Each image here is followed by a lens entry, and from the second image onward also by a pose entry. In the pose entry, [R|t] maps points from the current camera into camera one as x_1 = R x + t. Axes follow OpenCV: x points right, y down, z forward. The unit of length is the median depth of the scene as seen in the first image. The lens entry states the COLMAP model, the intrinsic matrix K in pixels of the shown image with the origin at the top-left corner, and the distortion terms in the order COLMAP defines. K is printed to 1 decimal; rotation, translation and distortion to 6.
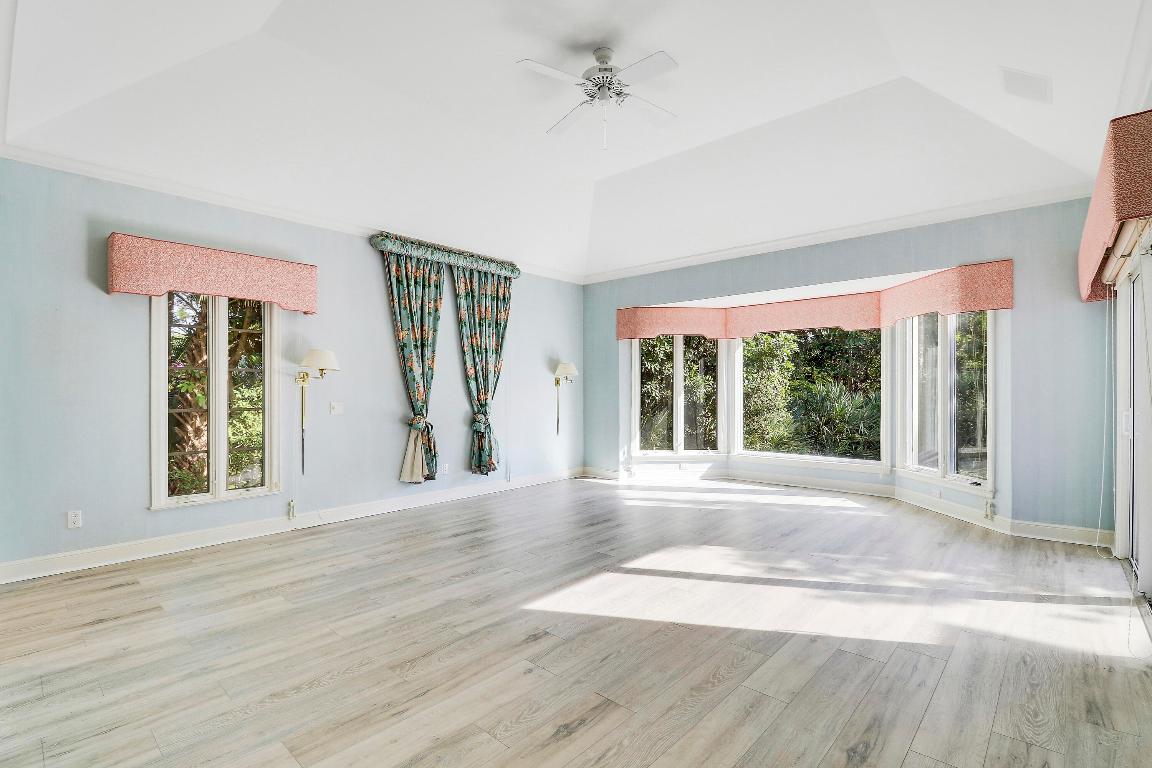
lens RADIAL K [[541.5, 0, 576.0], [0, 541.5, 384.0], [0, 0, 1]] dist [-0.001181, -0.000057]
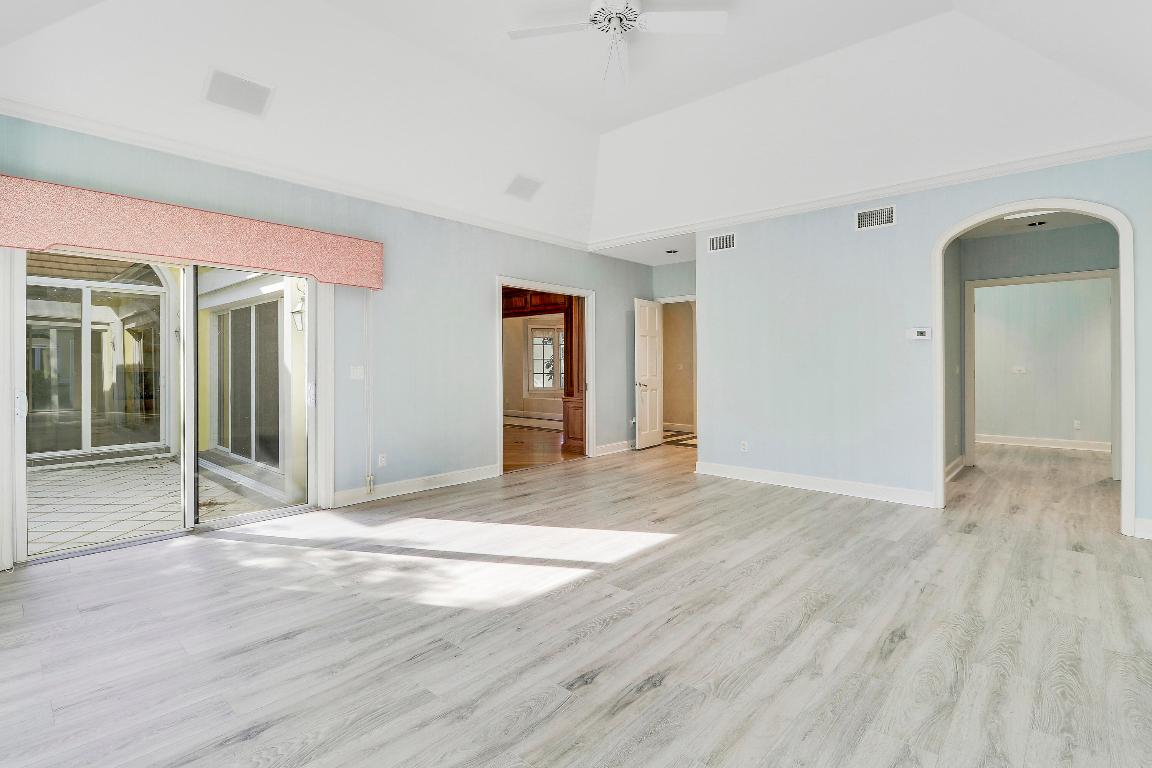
lens RADIAL K [[541.5, 0, 576.0], [0, 541.5, 384.0], [0, 0, 1]] dist [-0.001181, -0.000057]
pose [[-0.999071, 0.000620, 0.043090, 0.082328], [-0.000335, 0.999754, -0.022161, 0.066867], [-0.043093, -0.022154, -0.998825, 1.945562]]
